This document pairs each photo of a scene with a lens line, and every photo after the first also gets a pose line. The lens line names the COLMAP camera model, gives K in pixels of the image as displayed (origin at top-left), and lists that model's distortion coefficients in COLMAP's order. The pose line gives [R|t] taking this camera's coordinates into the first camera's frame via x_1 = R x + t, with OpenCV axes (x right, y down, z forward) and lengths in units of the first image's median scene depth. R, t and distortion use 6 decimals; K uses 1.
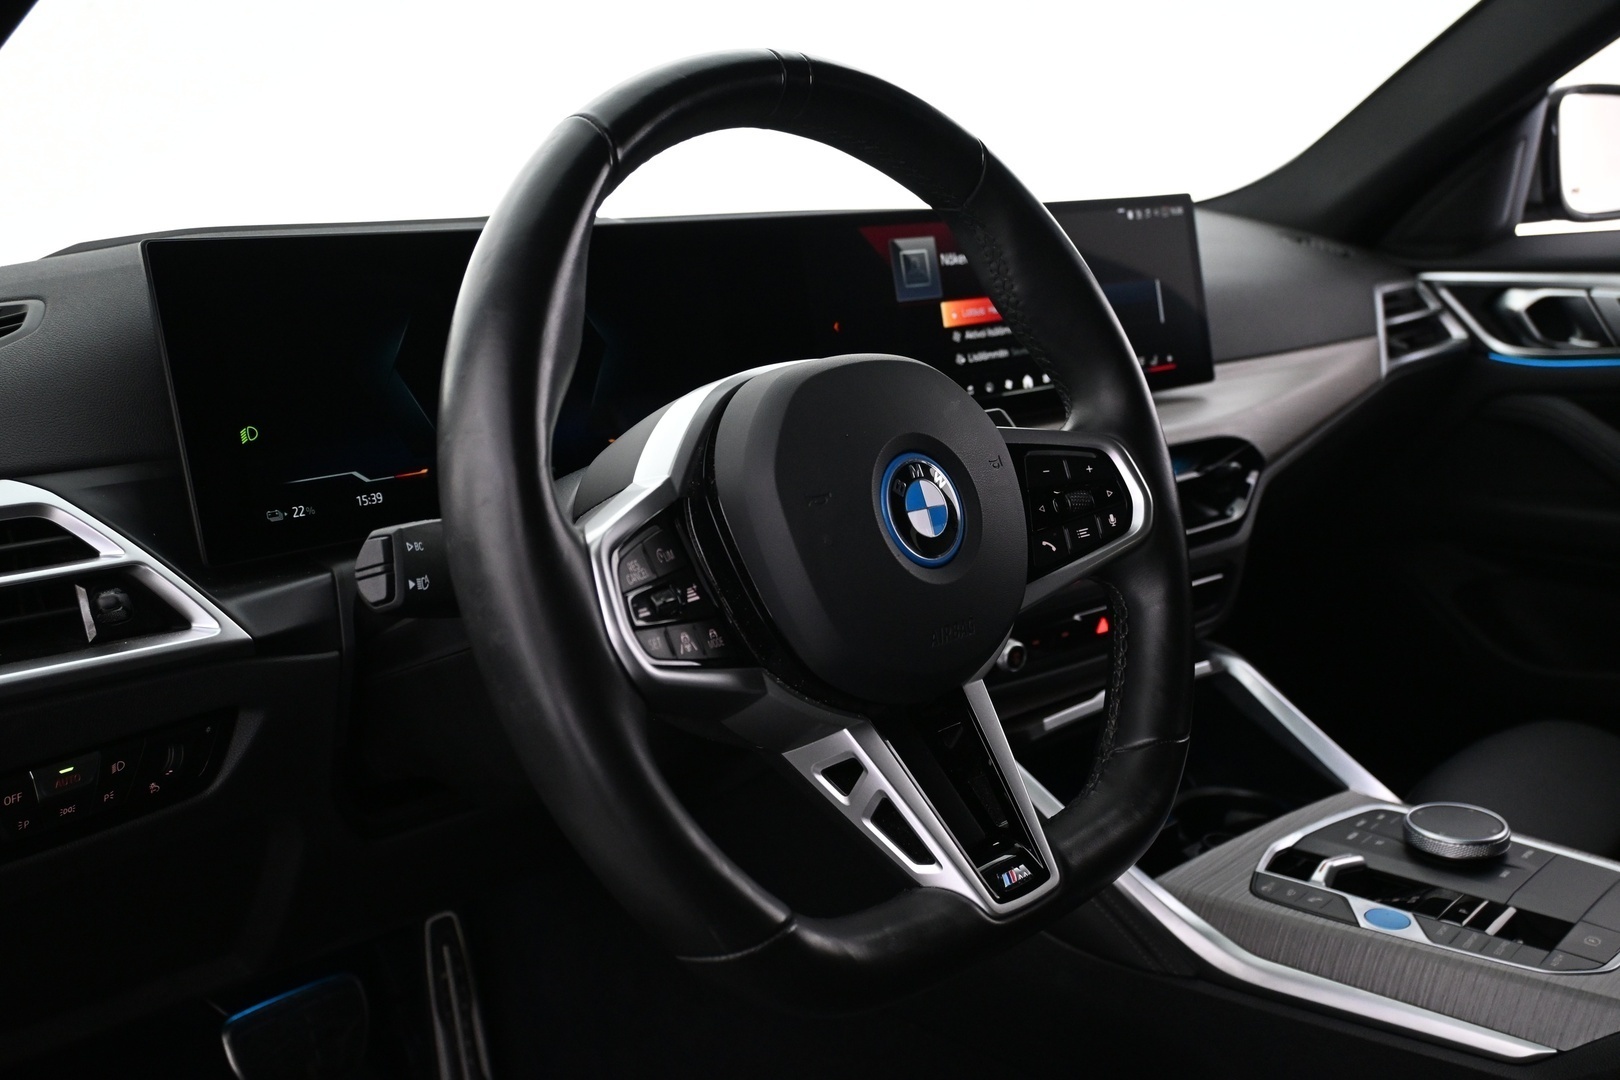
lens RADIAL K [[1485.0, 0, 810.0], [0, 1485.0, 540.0], [0, 0, 1]] dist [0.003048, 0.003040]
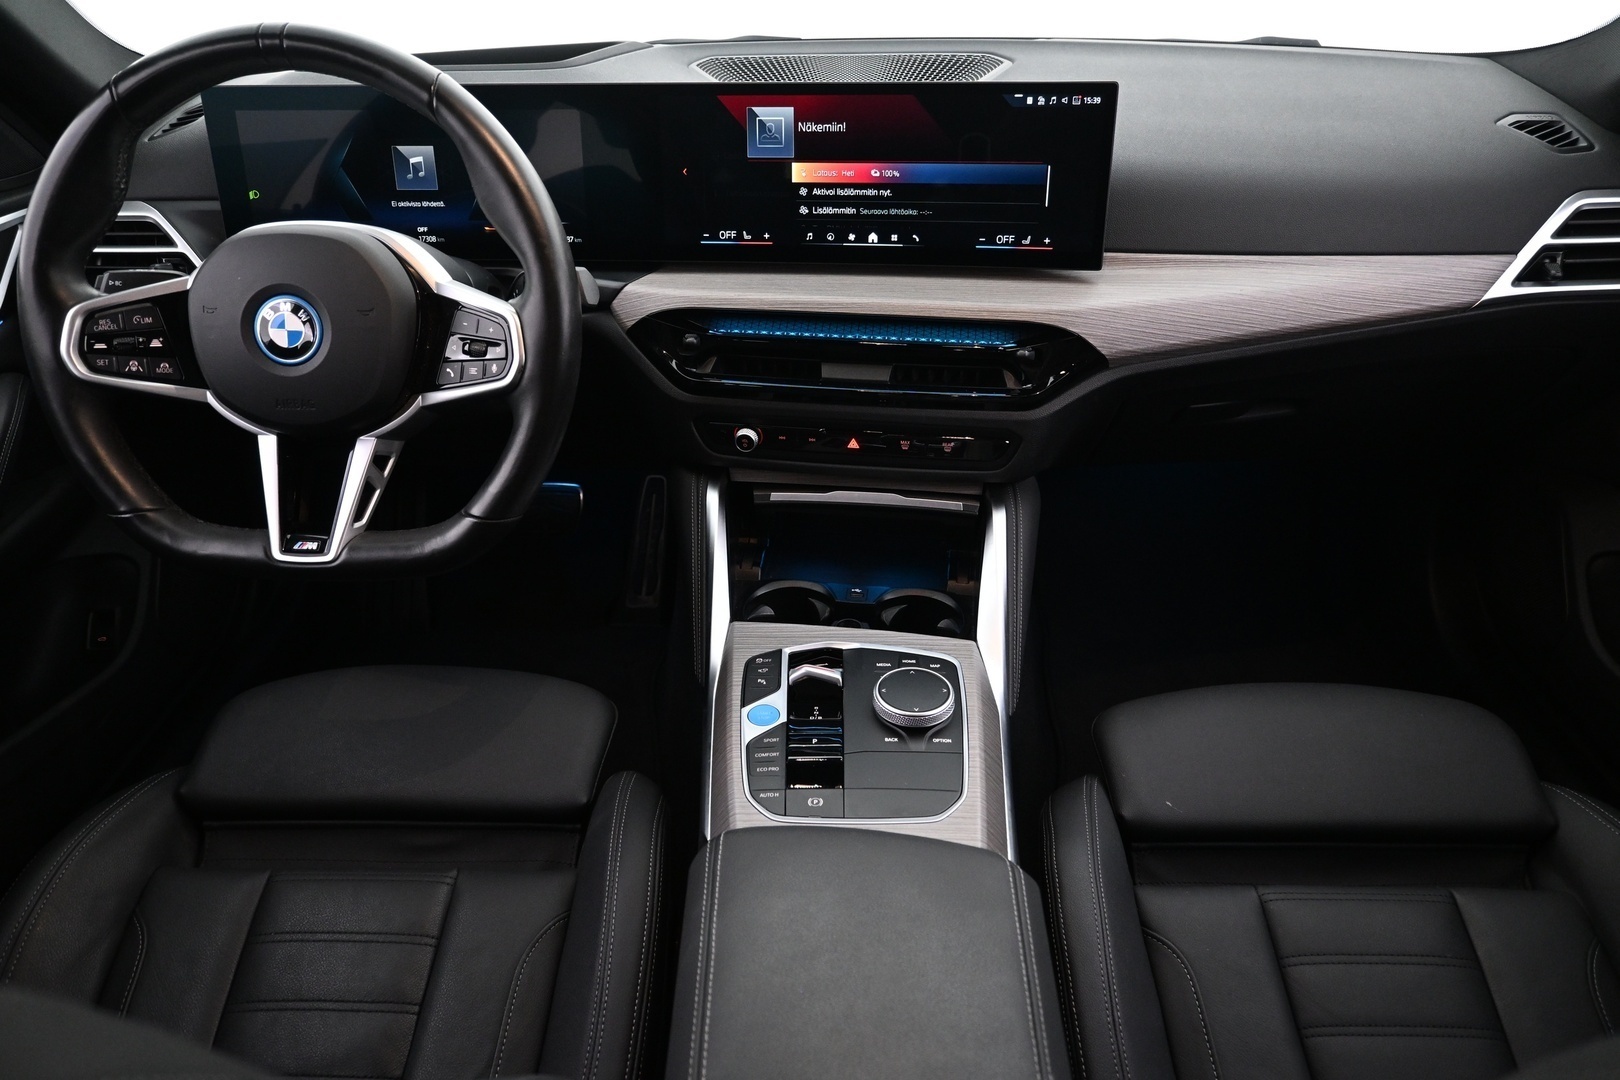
lens RADIAL K [[1119.5, 0, 810.0], [0, 1119.5, 540.0], [0, 0, 1]] dist [-0.001921, -0.001068]
pose [[0.682540, 0.390532, -0.617757, 0.805725], [-0.171249, 0.907188, 0.384296, -0.233784], [0.710502, -0.156507, 0.686070, 0.296837]]
